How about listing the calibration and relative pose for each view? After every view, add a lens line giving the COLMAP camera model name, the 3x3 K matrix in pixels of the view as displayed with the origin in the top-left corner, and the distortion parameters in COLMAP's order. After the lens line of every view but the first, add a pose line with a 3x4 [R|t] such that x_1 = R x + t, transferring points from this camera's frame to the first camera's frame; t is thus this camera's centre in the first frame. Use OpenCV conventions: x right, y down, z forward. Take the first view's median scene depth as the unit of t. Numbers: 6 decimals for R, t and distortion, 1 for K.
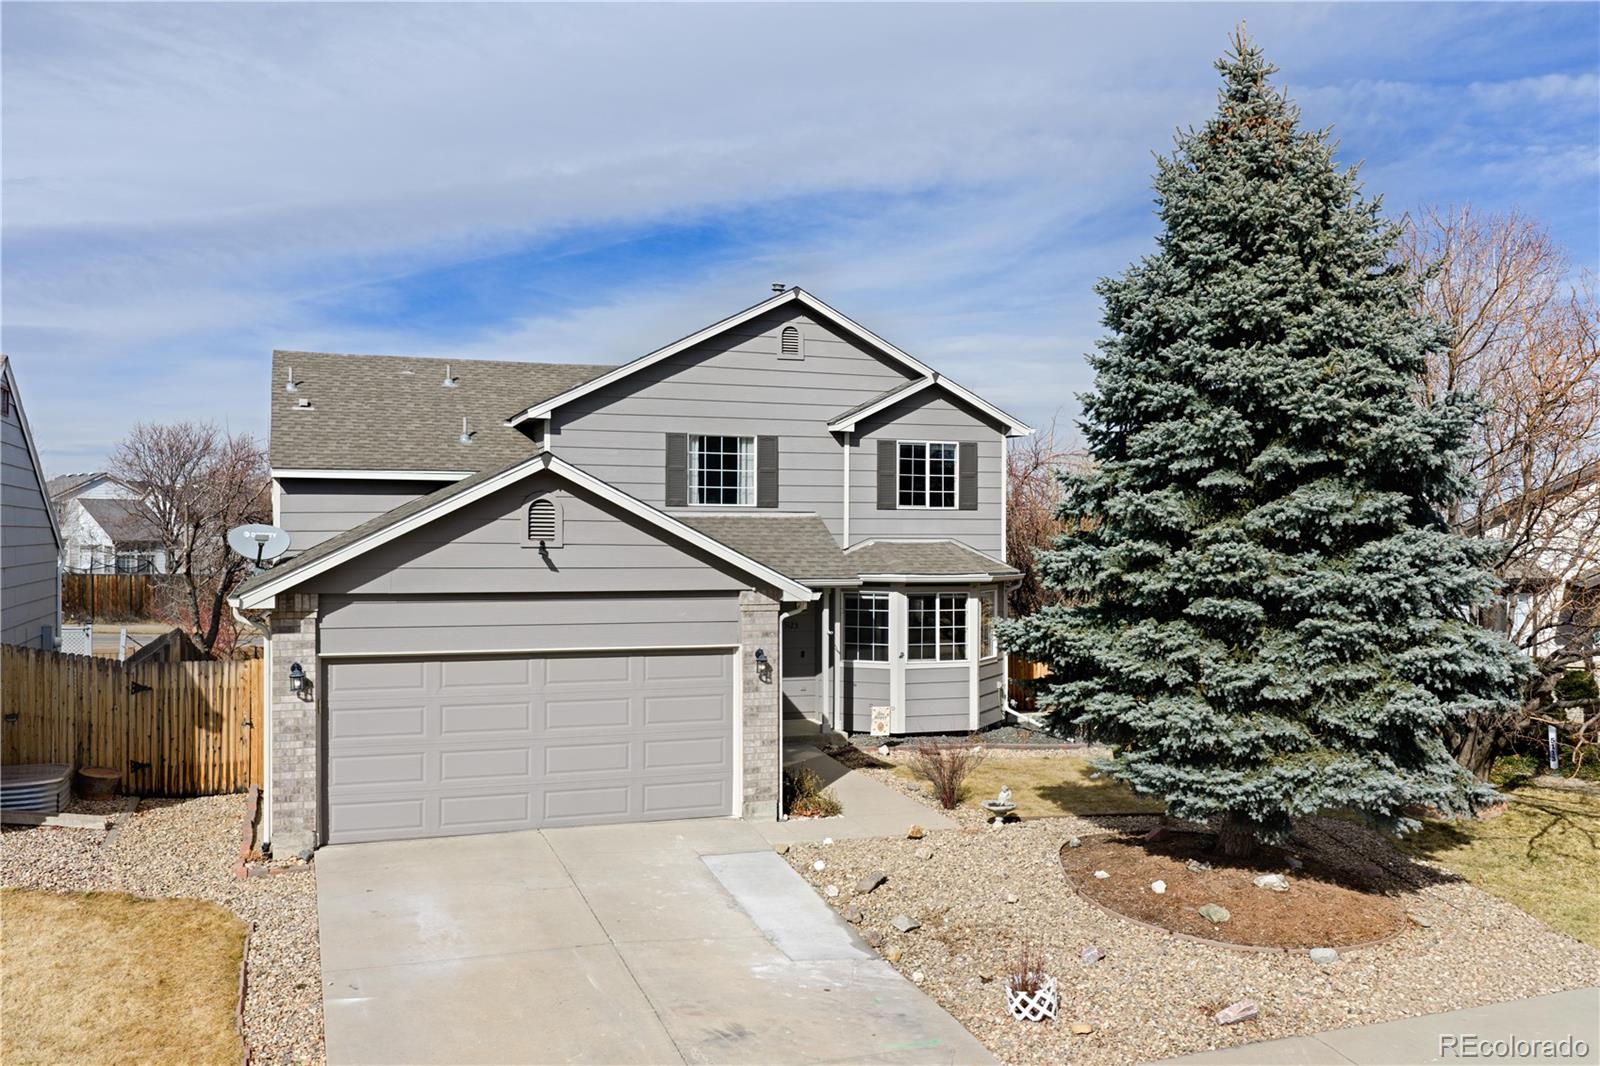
lens RADIAL K [[1435.3, 0, 847.2], [0, 1435.3, 525.9], [0, 0, 1]] dist [0.005748, -0.008378]
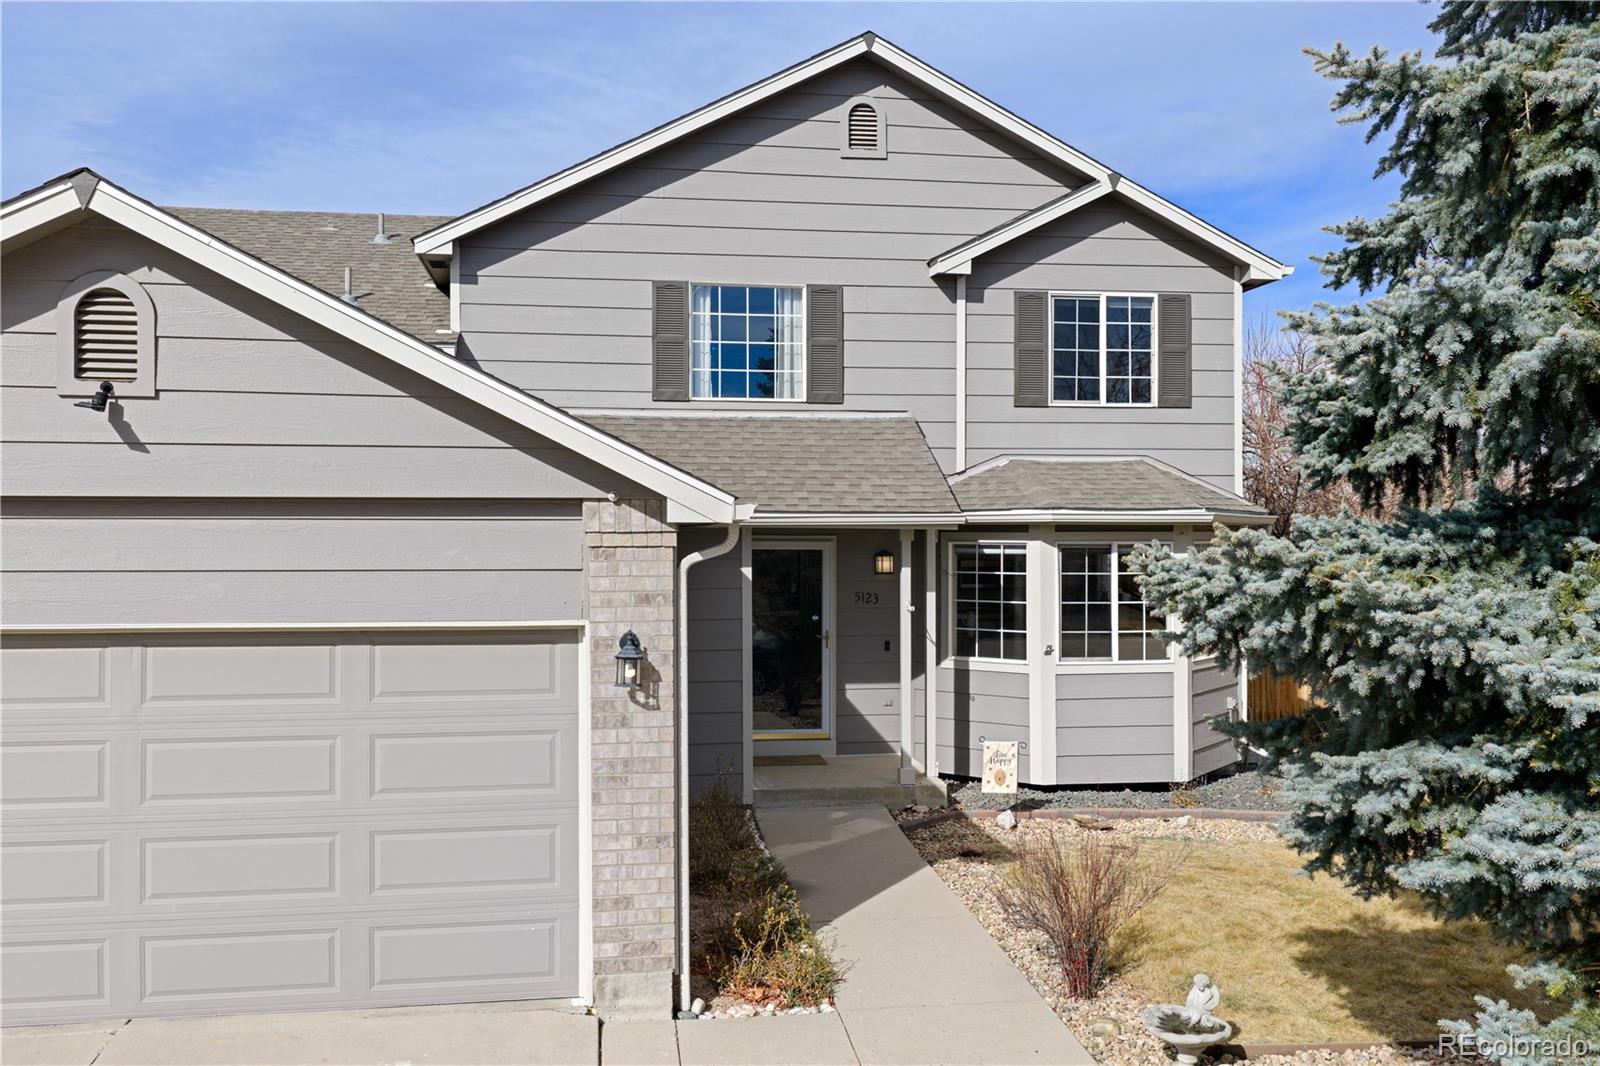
lens RADIAL K [[1355.1, 0, 800.0], [0, 1355.1, 533.0], [0, 0, 1]] dist [0.006242, -0.012206]
pose [[0.974060, -0.004933, -0.226235, 0.063932], [0.006274, 0.999967, 0.005208, 0.039359], [0.226202, -0.006493, 0.974059, 0.445383]]
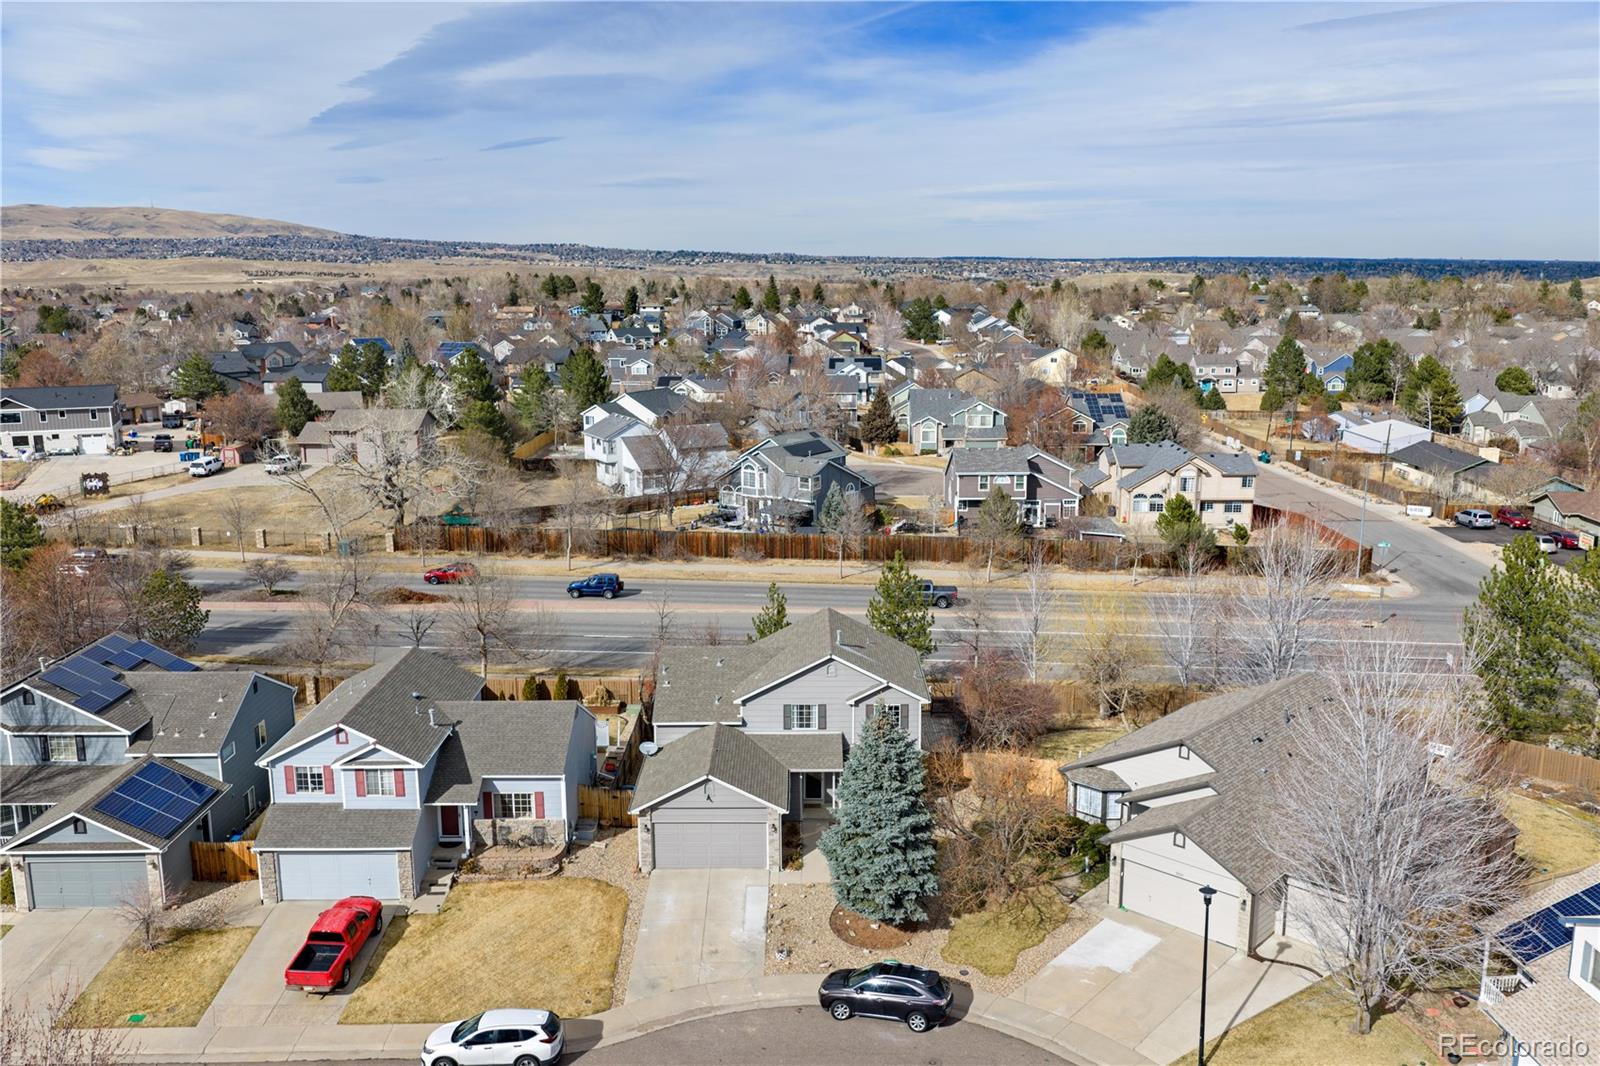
lens RADIAL K [[1355.1, 0, 800.0], [0, 1355.1, 533.0], [0, 0, 1]] dist [0.006242, -0.012206]
pose [[0.929832, 0.072402, -0.360792, 0.816887], [0.007824, 0.976342, 0.216092, -0.945100], [0.367902, -0.203752, 0.907267, -1.289210]]
